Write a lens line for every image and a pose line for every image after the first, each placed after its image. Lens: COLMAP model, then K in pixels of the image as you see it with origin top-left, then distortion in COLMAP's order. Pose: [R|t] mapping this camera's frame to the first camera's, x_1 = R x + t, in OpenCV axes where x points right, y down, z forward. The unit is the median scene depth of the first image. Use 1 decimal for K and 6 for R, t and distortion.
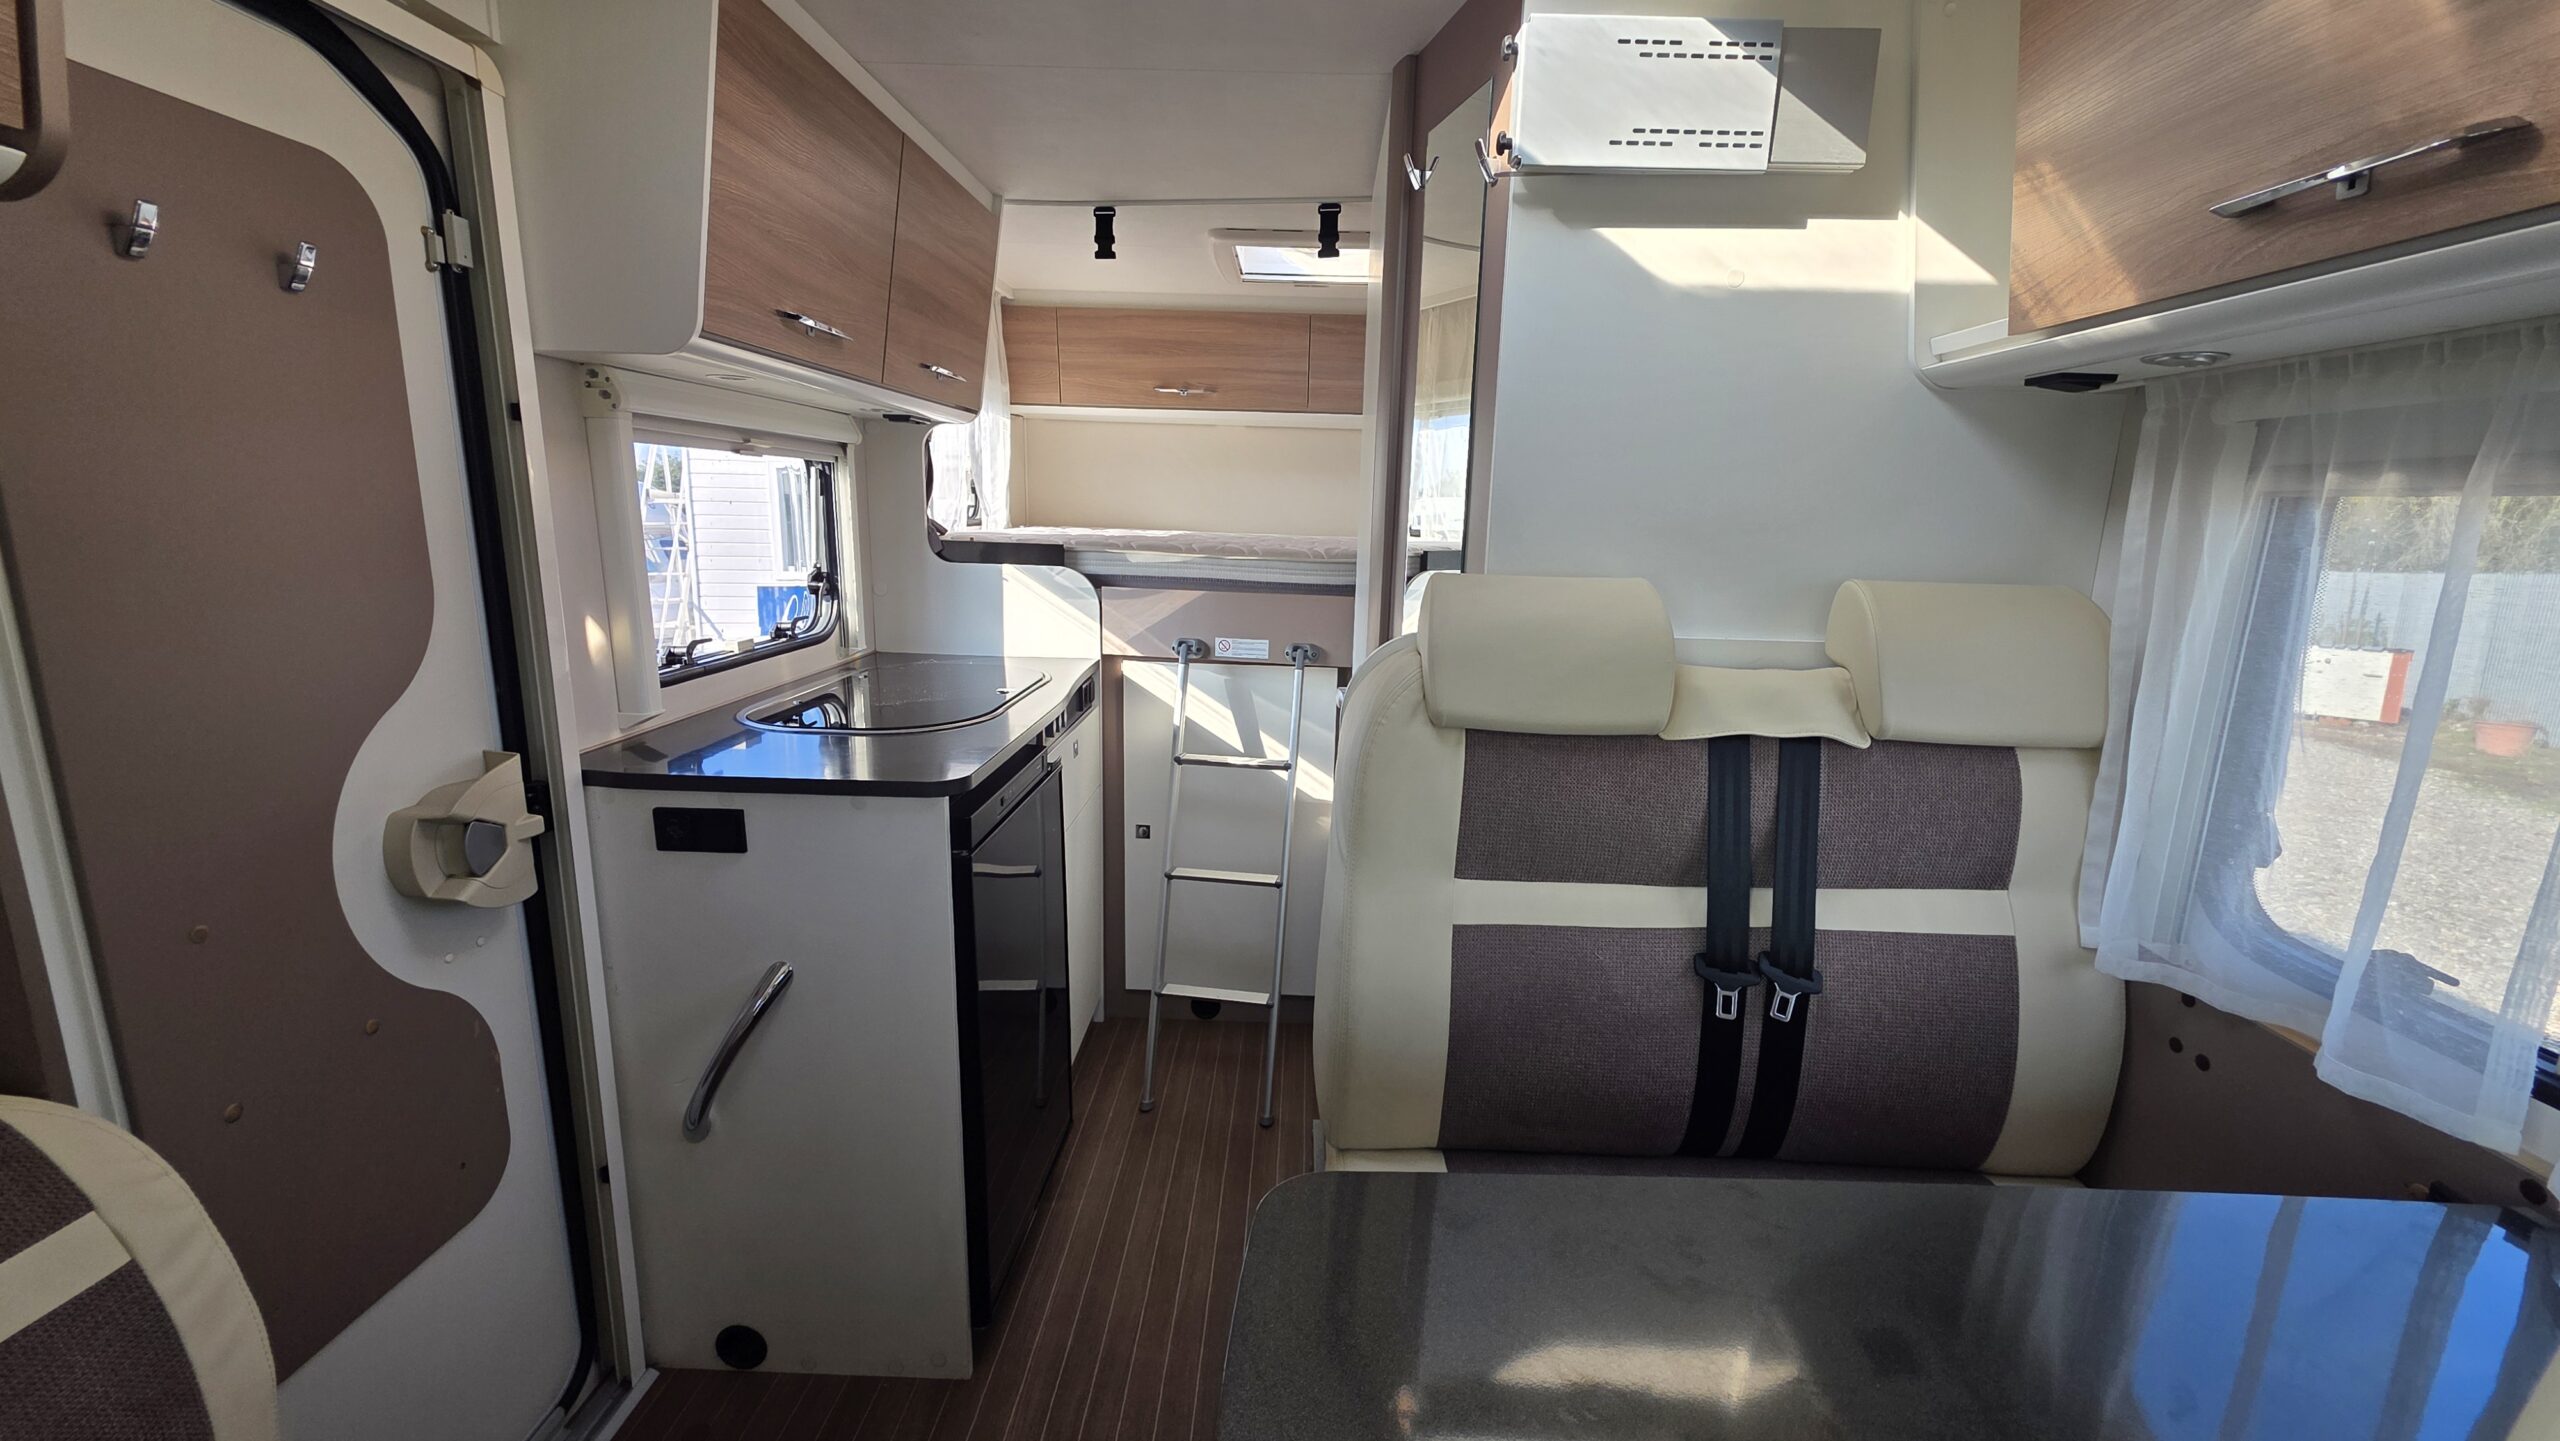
lens RADIAL K [[1018.7, 0, 1289.5], [0, 1018.7, 717.1], [0, 0, 1]] dist [0.004208, -0.000875]
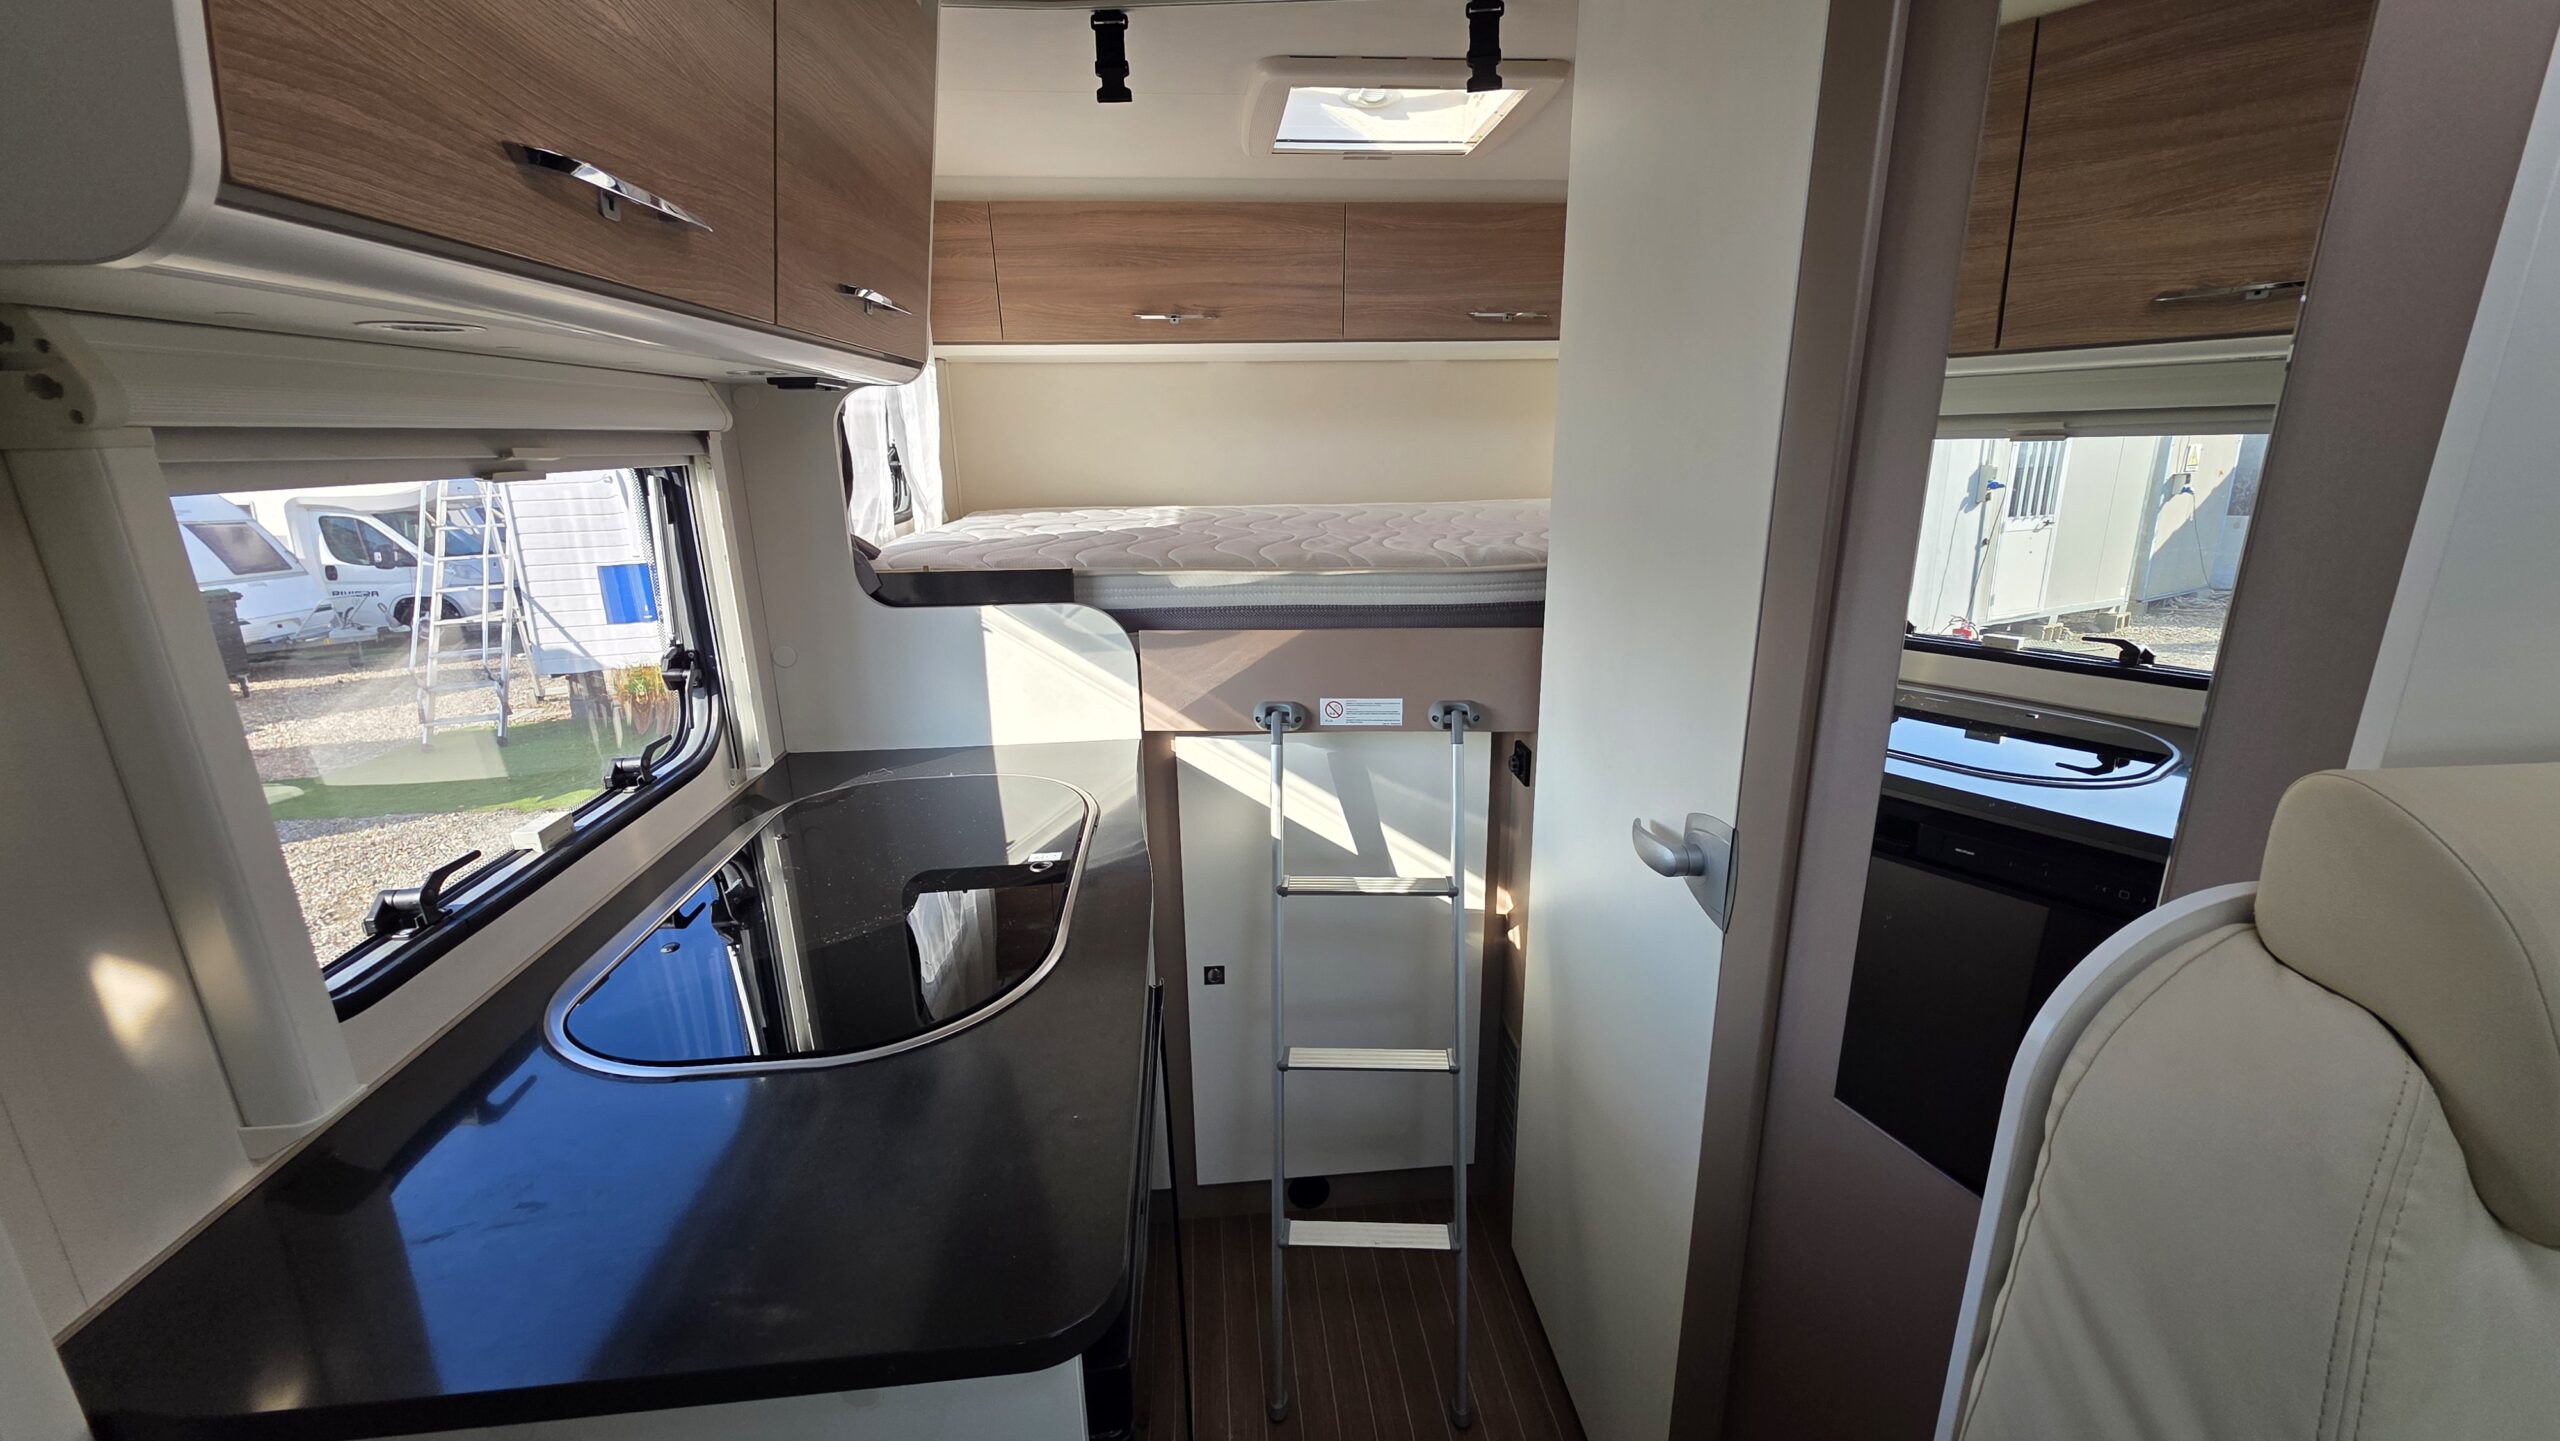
lens RADIAL K [[1018.7, 0, 1287.6], [0, 1018.7, 715.9], [0, 0, 1]] dist [0.004208, -0.000875]
pose [[0.992624, -0.073259, 0.096594, -0.156910], [0.066362, 0.995138, 0.072778, -0.115036], [-0.101456, -0.065831, 0.992660, 0.342130]]
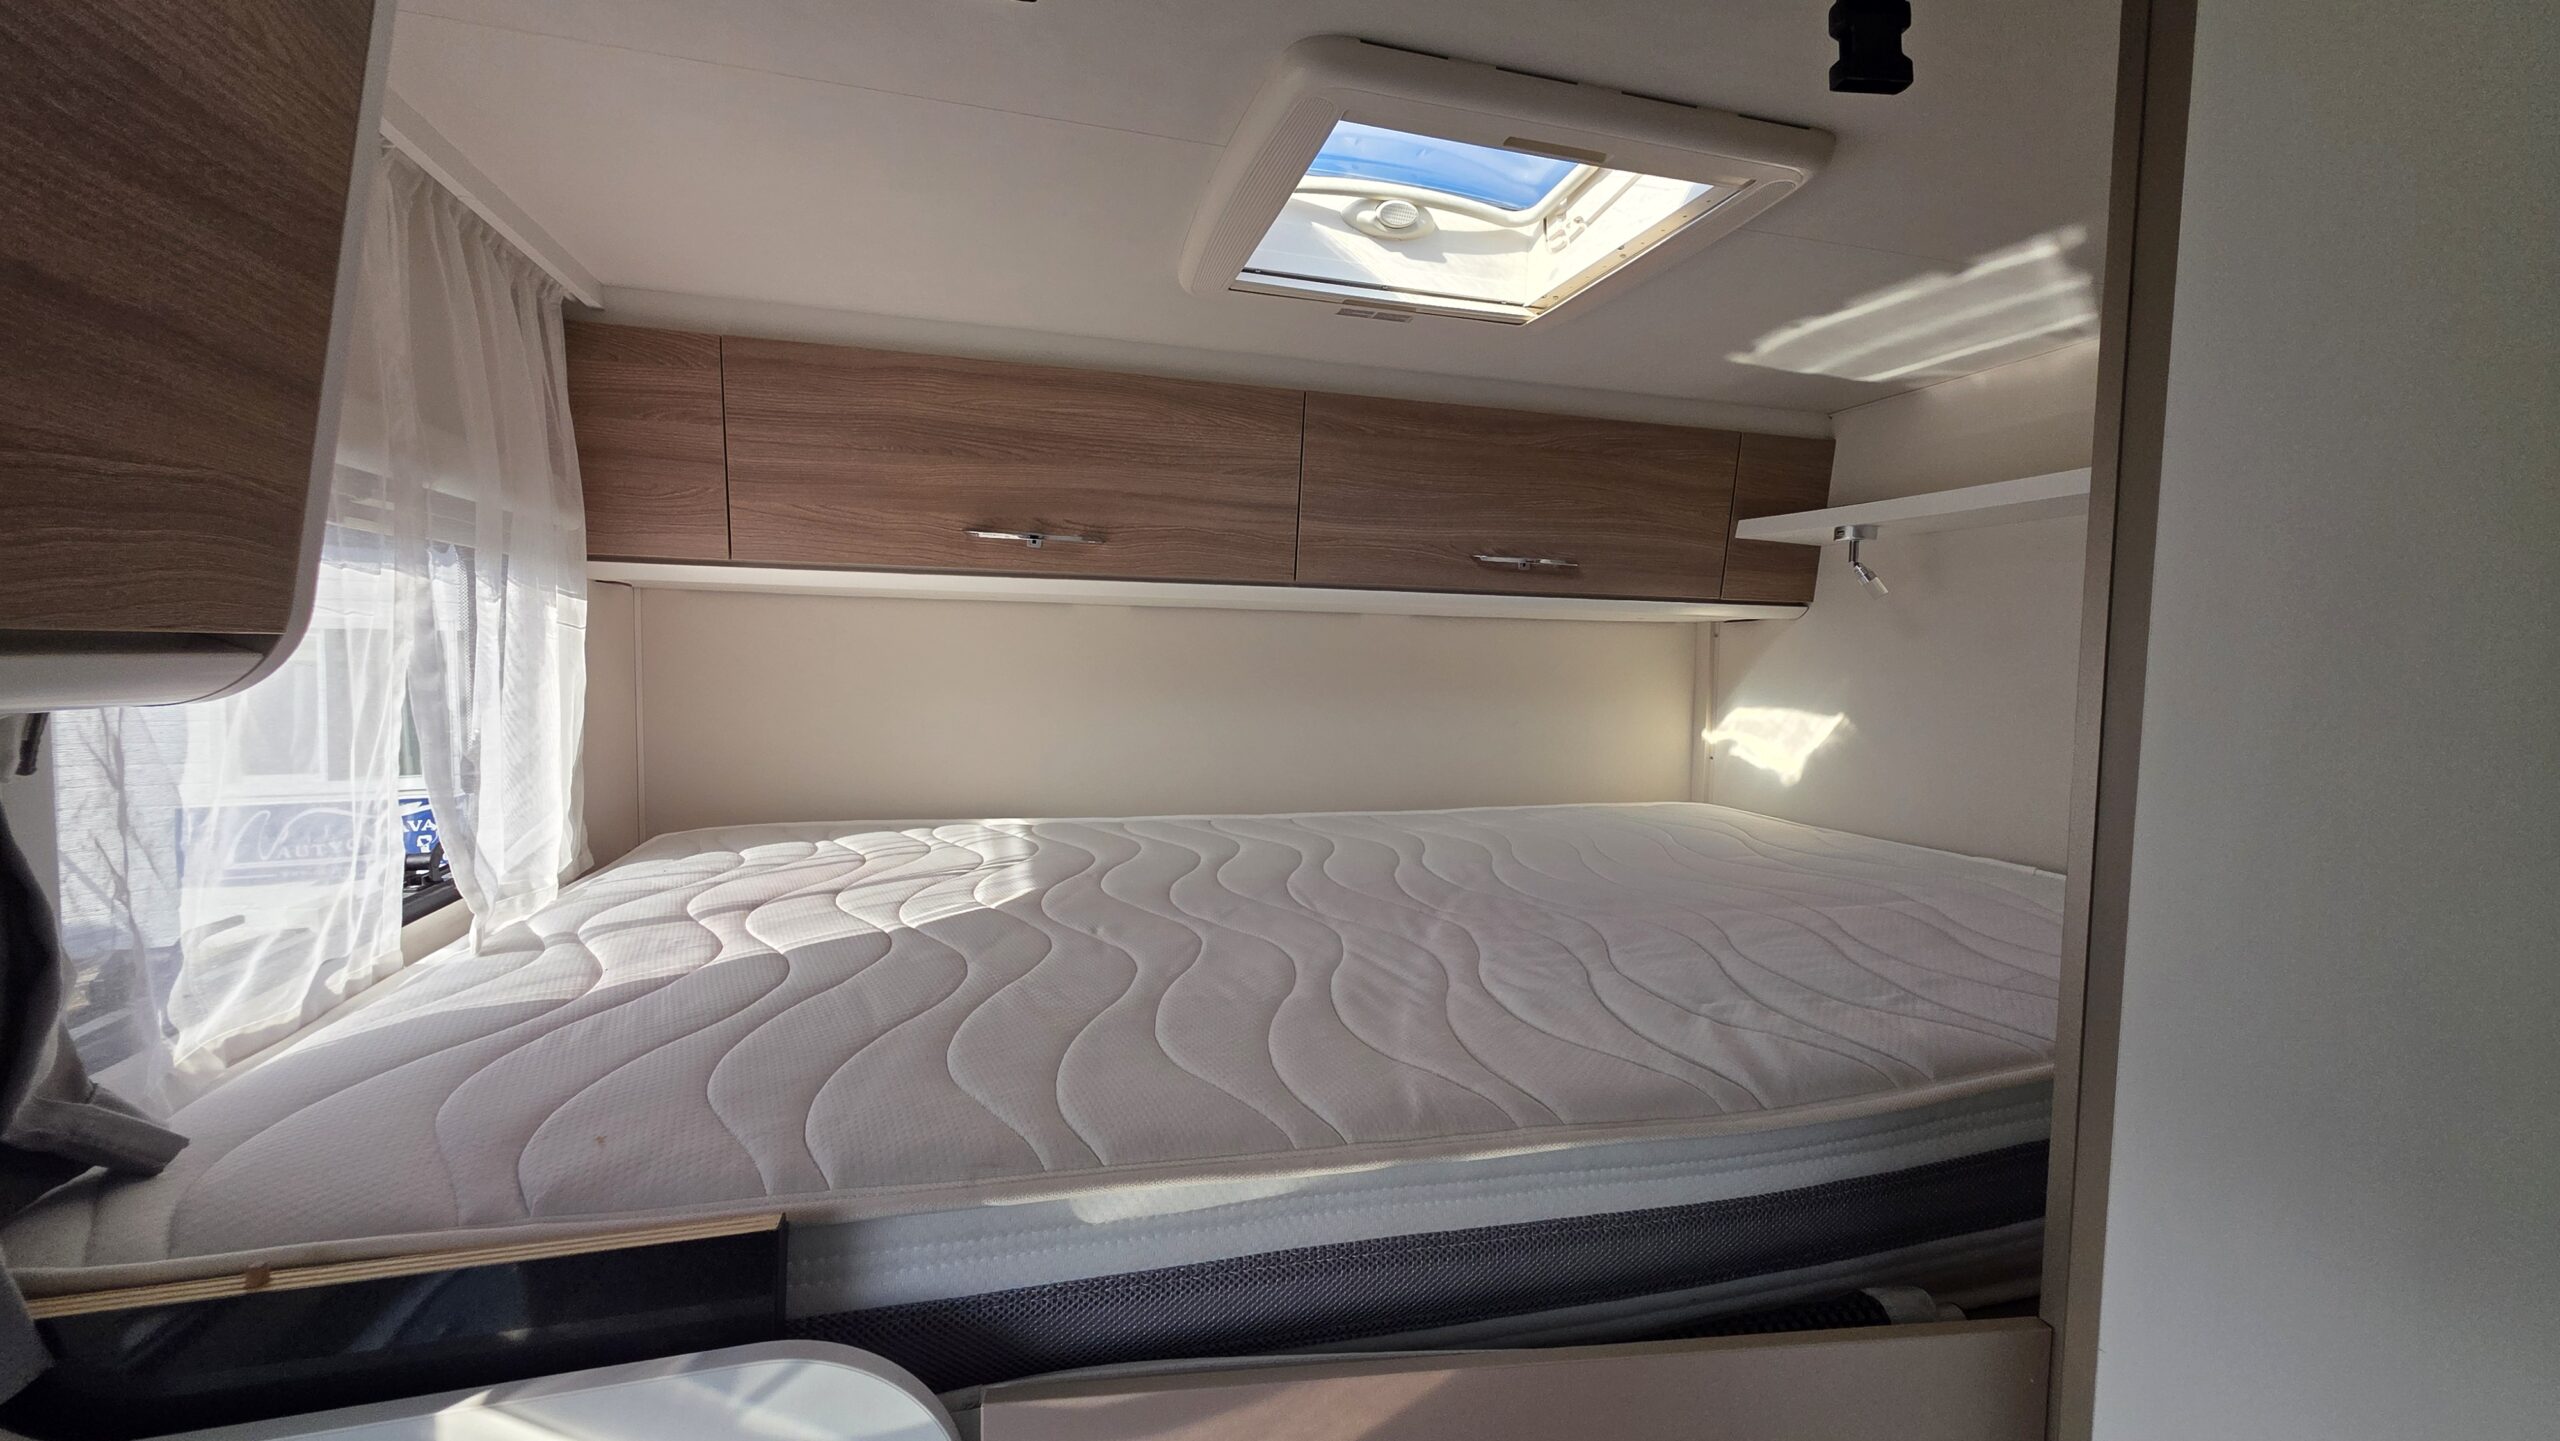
lens RADIAL K [[1018.7, 0, 1289.8], [0, 1018.7, 708.9], [0, 0, 1]] dist [0.004208, -0.000875]
pose [[0.953645, -0.028619, 0.299570, -0.182473], [0.071148, 0.988688, -0.132040, -0.242097], [-0.292402, 0.147234, 0.944893, 0.752681]]
